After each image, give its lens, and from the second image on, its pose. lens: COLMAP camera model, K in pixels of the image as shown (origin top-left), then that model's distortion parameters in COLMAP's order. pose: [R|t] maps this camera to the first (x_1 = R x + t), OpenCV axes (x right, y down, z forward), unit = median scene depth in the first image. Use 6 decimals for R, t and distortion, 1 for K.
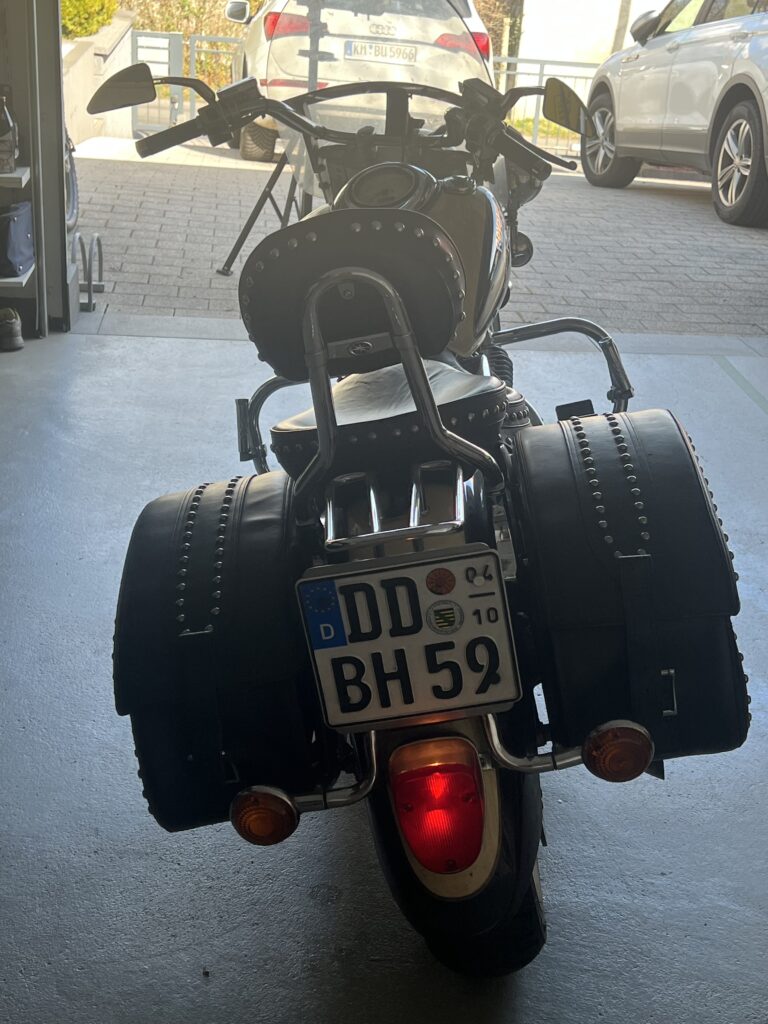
lens RADIAL K [[1429.7, 0, 384.0], [0, 1429.7, 512.0], [0, 0, 1]] dist [0.004059, 0.033540]
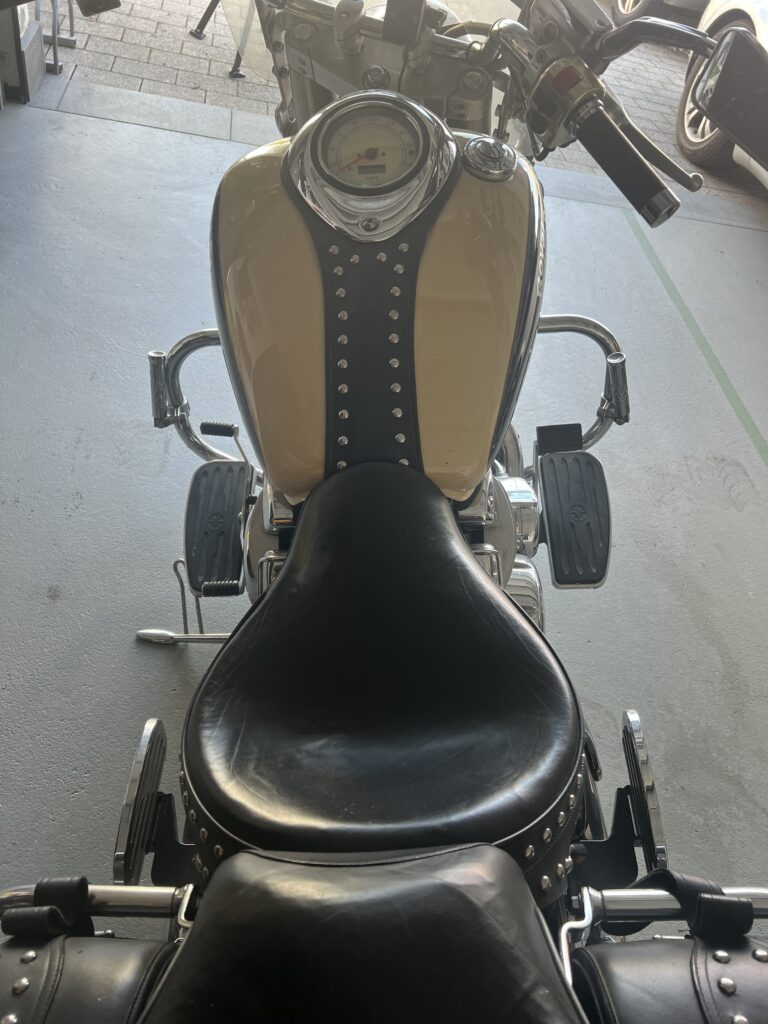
lens RADIAL K [[766.4, 0, 384.0], [0, 766.4, 512.0], [0, 0, 1]] dist [-0.003737, -0.009660]
pose [[0.988379, 0.089598, 0.122797, -0.011571], [-0.134175, 0.893885, 0.427745, -0.128080], [-0.071442, -0.439251, 0.895519, 0.360371]]
